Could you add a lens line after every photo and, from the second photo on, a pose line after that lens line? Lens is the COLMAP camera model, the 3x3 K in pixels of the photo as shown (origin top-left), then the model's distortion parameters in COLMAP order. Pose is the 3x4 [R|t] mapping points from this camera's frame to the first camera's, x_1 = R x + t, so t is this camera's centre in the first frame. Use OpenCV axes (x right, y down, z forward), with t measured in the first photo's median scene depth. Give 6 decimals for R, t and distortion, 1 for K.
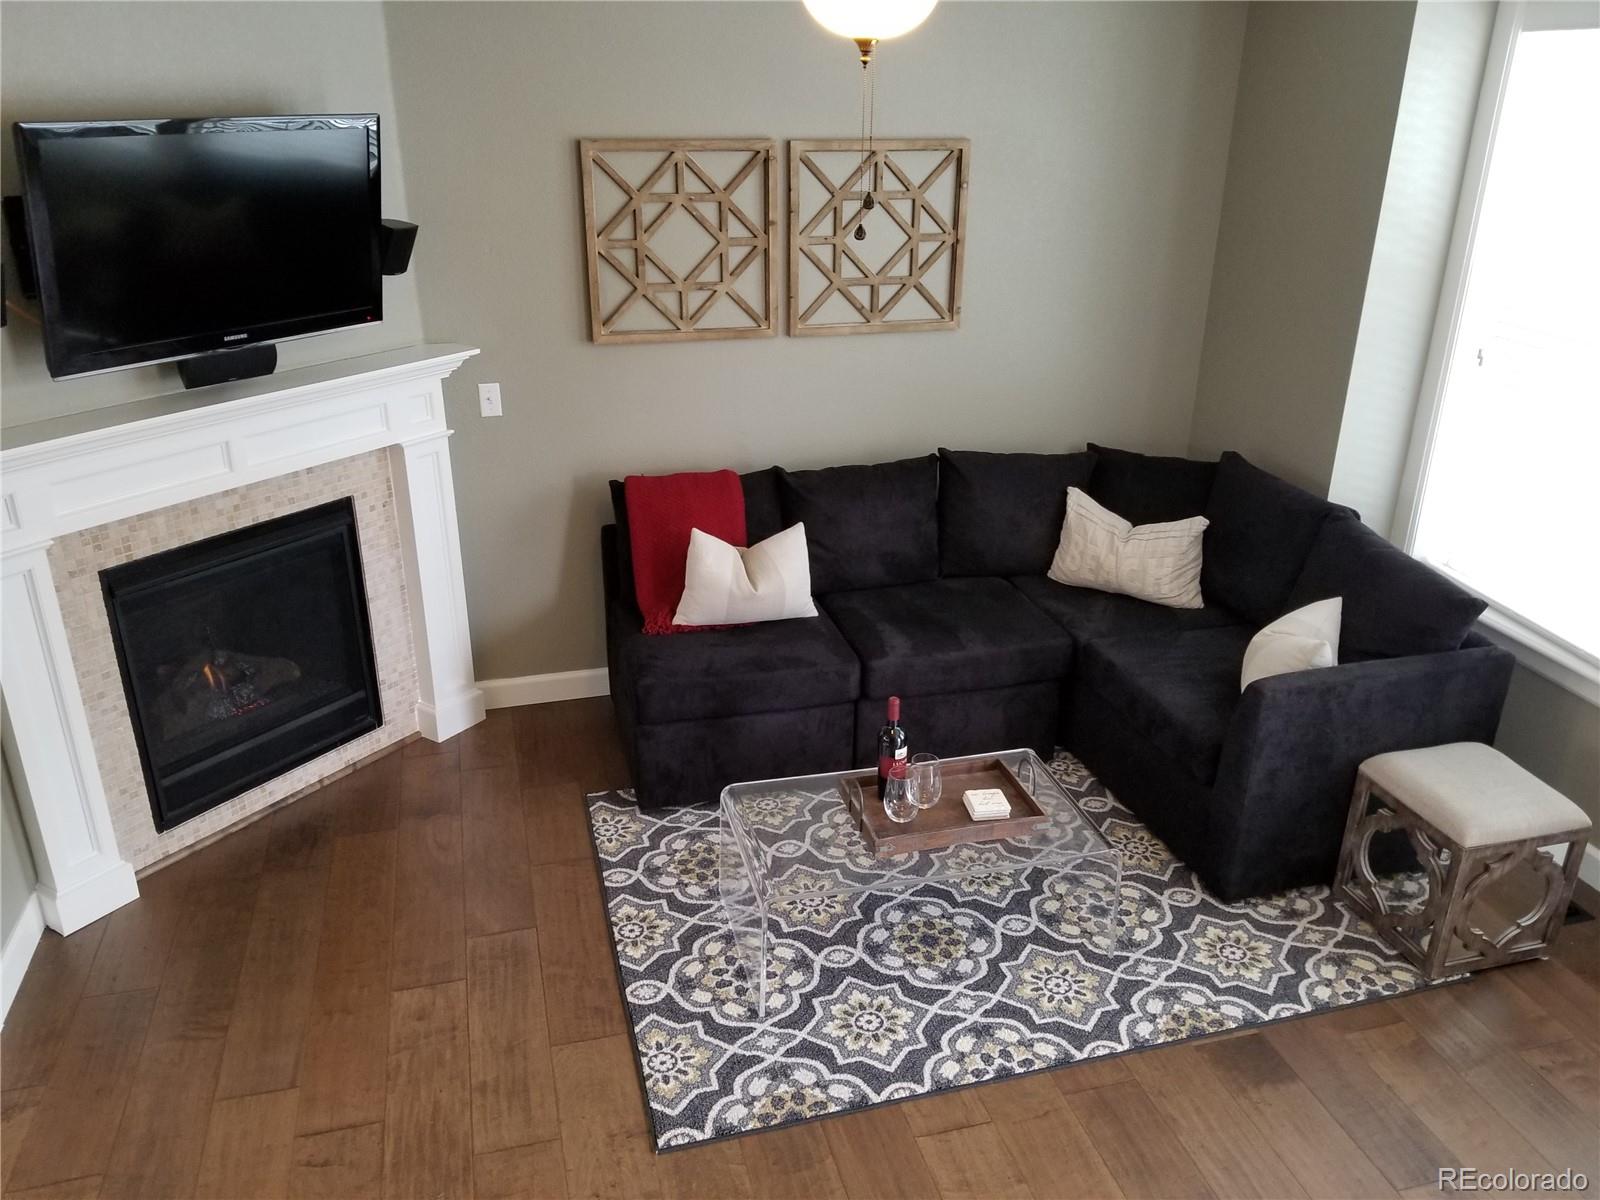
lens RADIAL K [[1249.1, 0, 788.3], [0, 1249.1, 606.9], [0, 0, 1]] dist [0.082640, -0.126132]
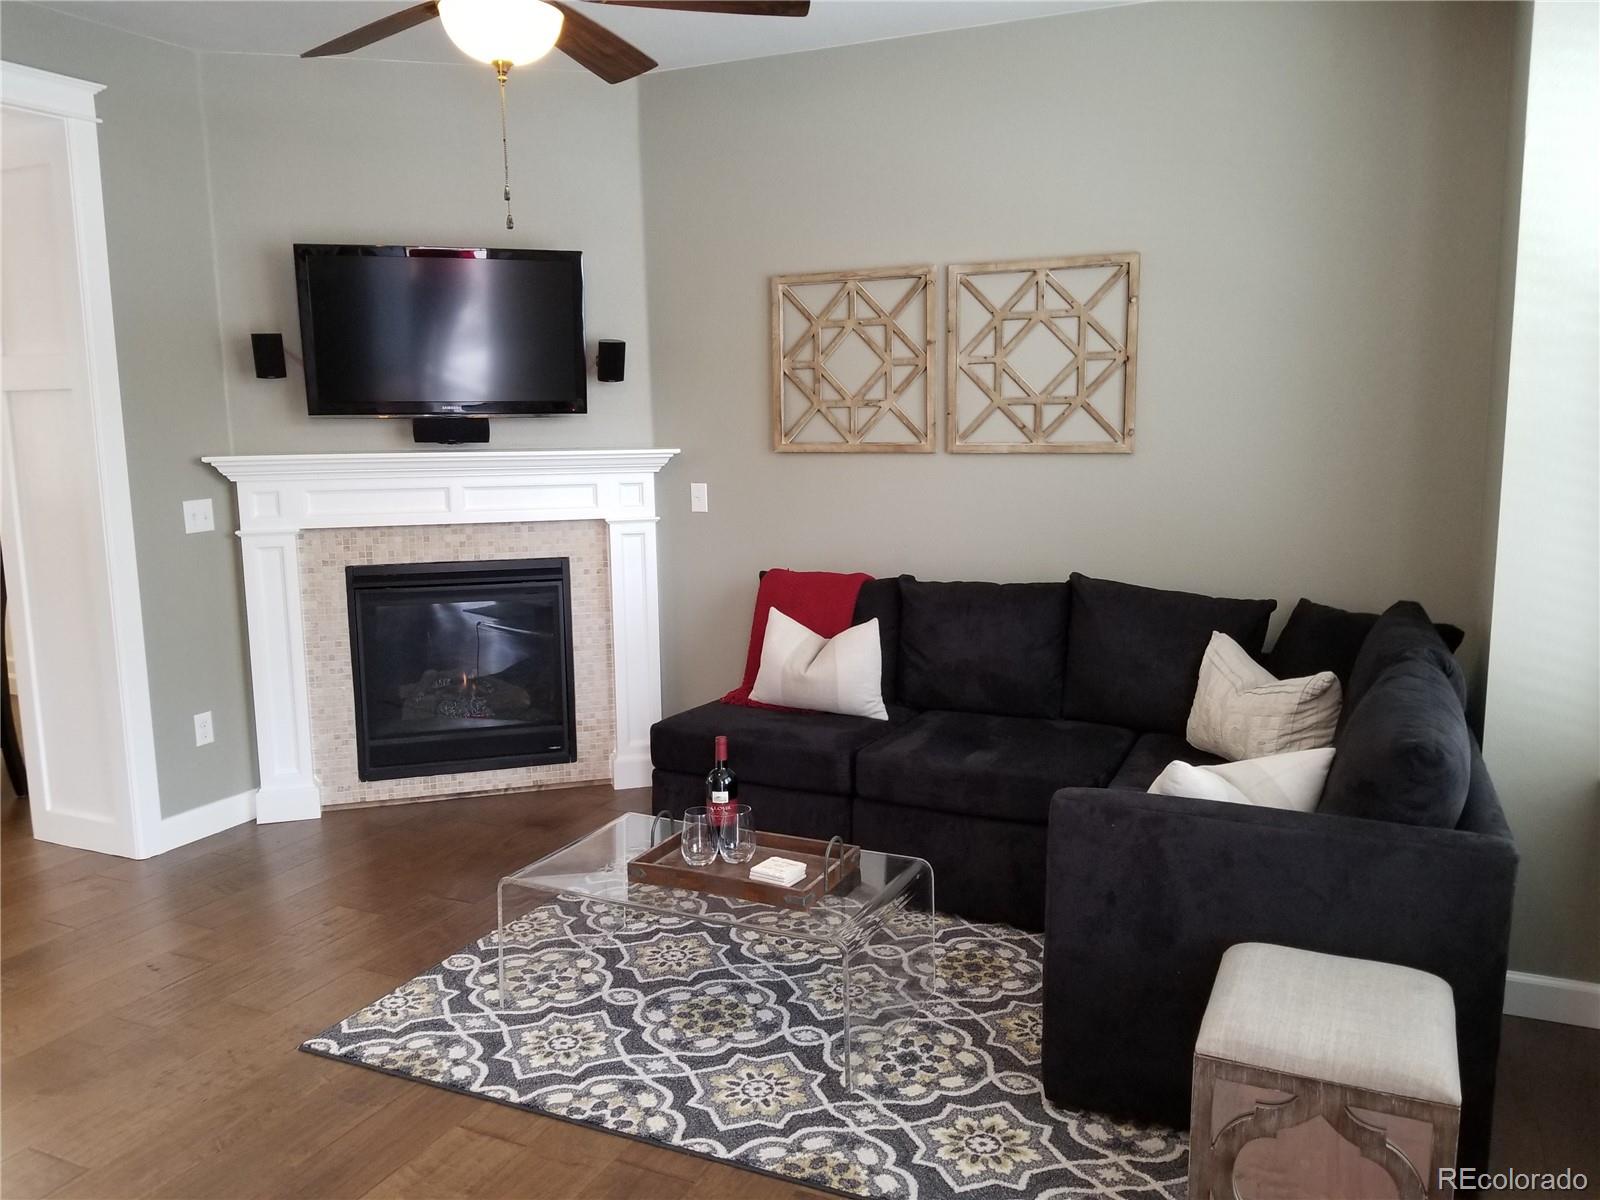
lens RADIAL K [[1249.1, 0, 813.2], [0, 1249.1, 594.1], [0, 0, 1]] dist [0.082640, -0.126132]
pose [[0.757474, 0.075399, -0.648496, 0.623466], [-0.237845, 0.956917, -0.166555, 0.091802], [0.607999, 0.280402, 0.742773, 0.239701]]
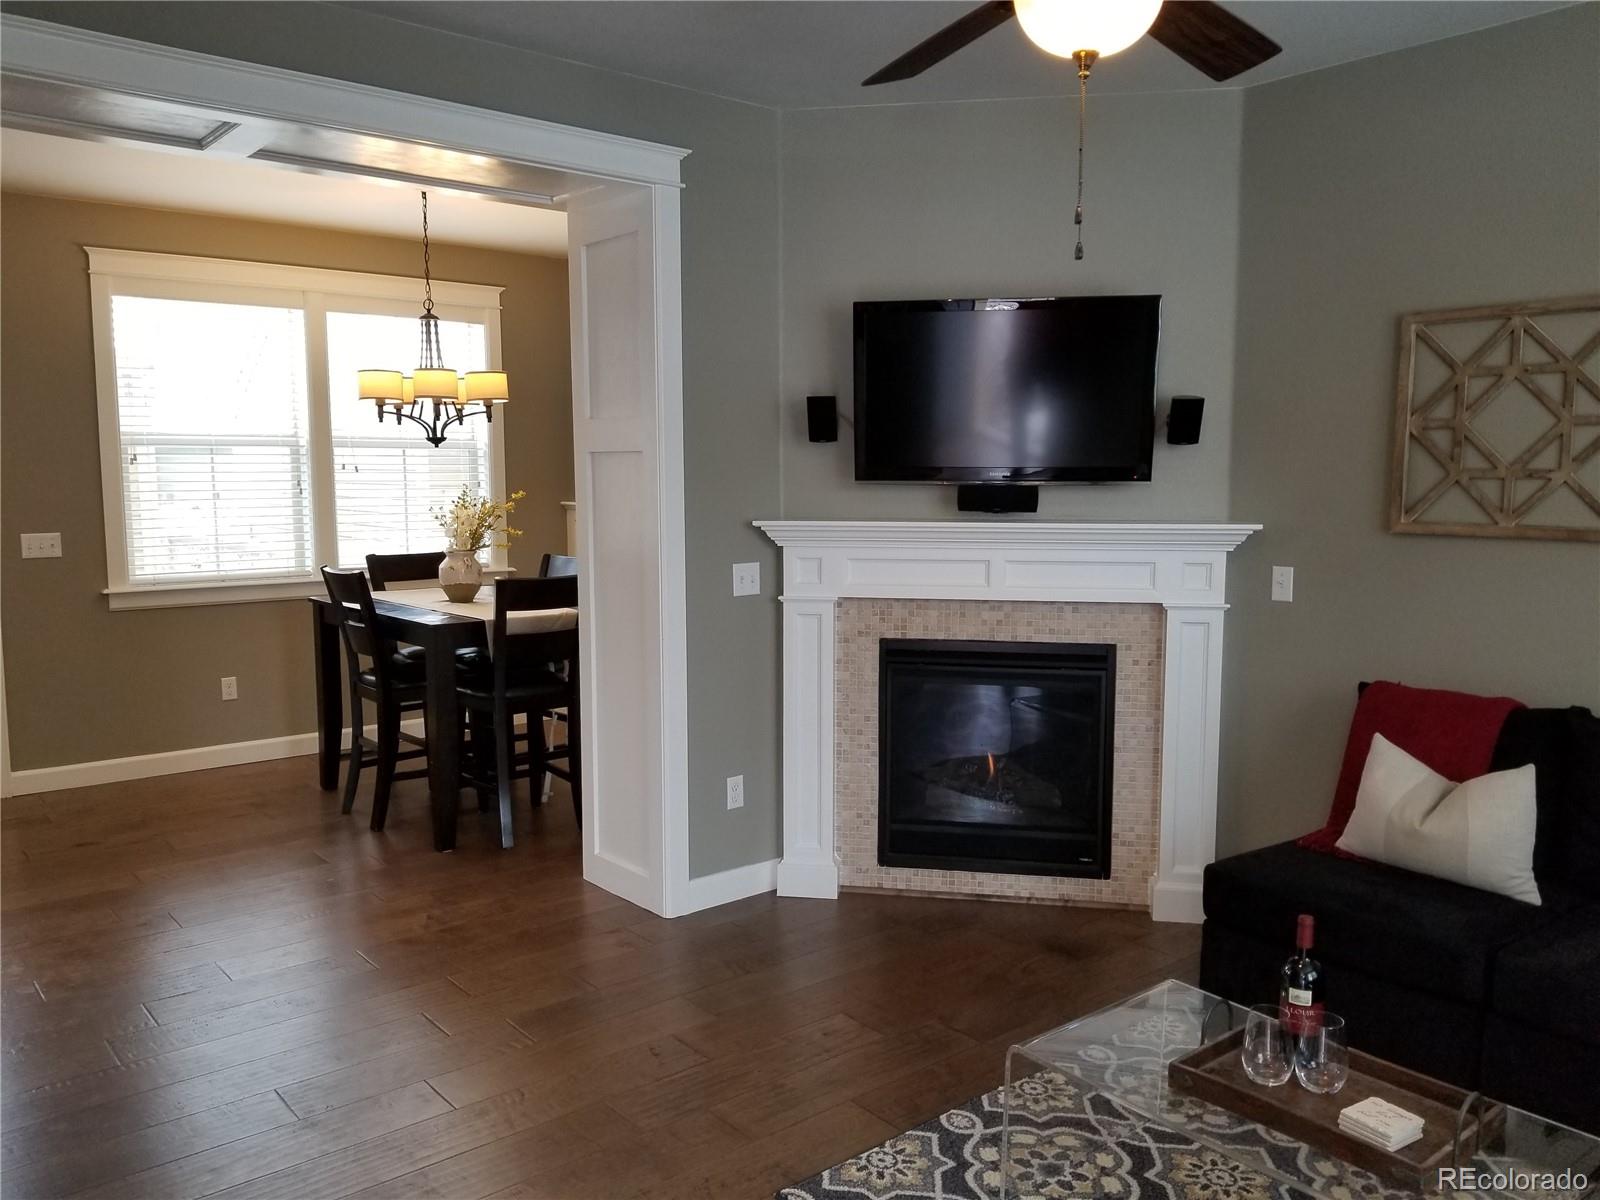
lens RADIAL K [[1249.1, 0, 812.2], [0, 1249.1, 610.1], [0, 0, 1]] dist [0.082640, -0.126132]
pose [[0.413339, 0.091799, -0.905938, 0.507528], [-0.357163, 0.931522, -0.068566, 0.049834], [0.837607, 0.351908, 0.417822, 0.317288]]
